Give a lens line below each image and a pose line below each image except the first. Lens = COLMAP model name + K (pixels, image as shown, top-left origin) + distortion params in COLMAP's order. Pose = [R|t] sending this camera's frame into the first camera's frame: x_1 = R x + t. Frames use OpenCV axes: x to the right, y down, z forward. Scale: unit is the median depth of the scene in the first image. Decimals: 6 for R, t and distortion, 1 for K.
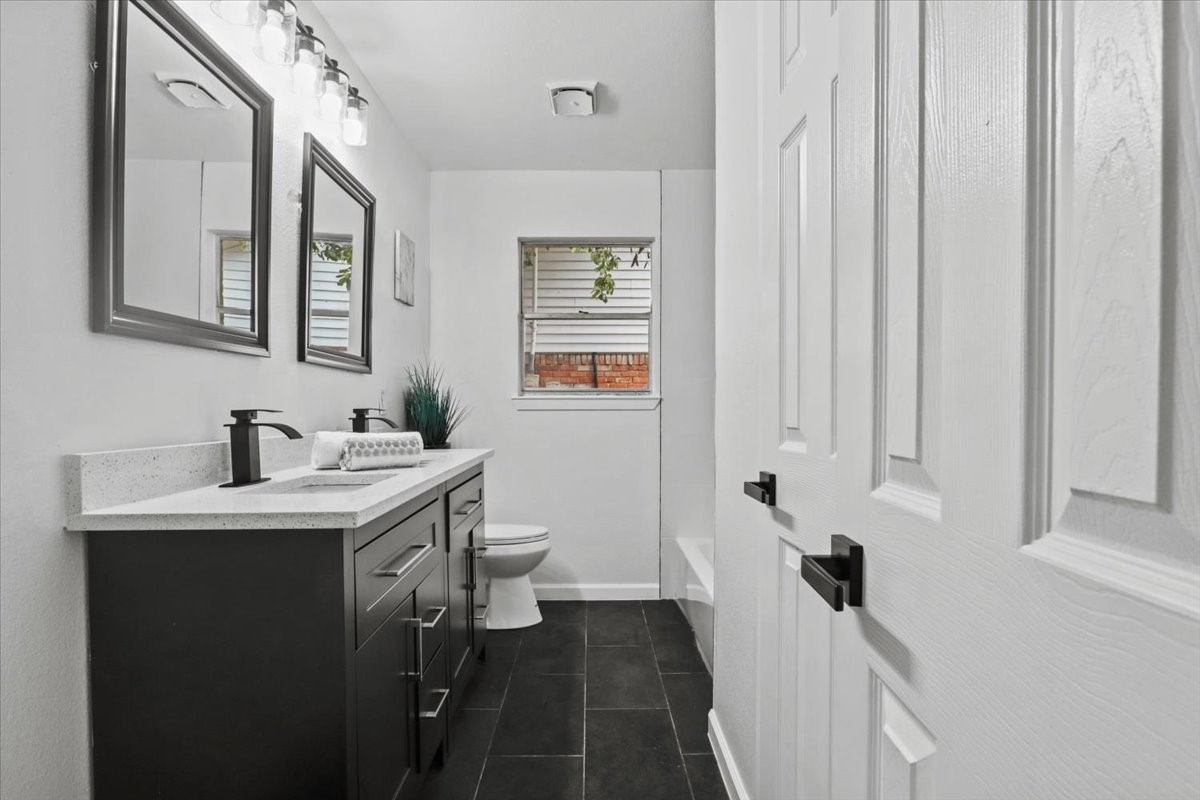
lens RADIAL K [[607.1, 0, 599.5], [0, 607.1, 401.7], [0, 0, 1]] dist [-0.035489, 0.016926]
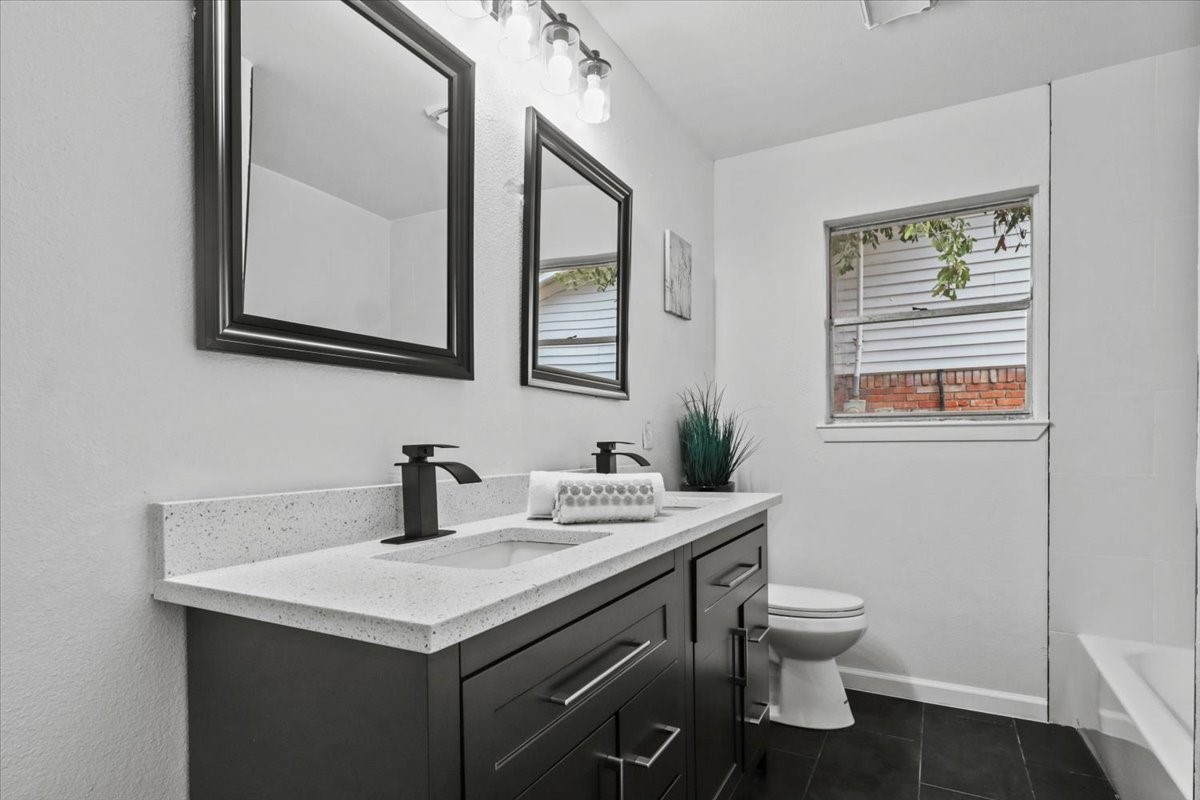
lens RADIAL K [[643.9, 0, 570.1], [0, 643.9, 447.8], [0, 0, 1]] dist [-0.027342, 0.023391]
pose [[0.860990, -0.000301, -0.508623, 0.005907], [0.011994, 0.999734, 0.019710, 0.001553], [0.508481, -0.023071, 0.860764, 0.181109]]
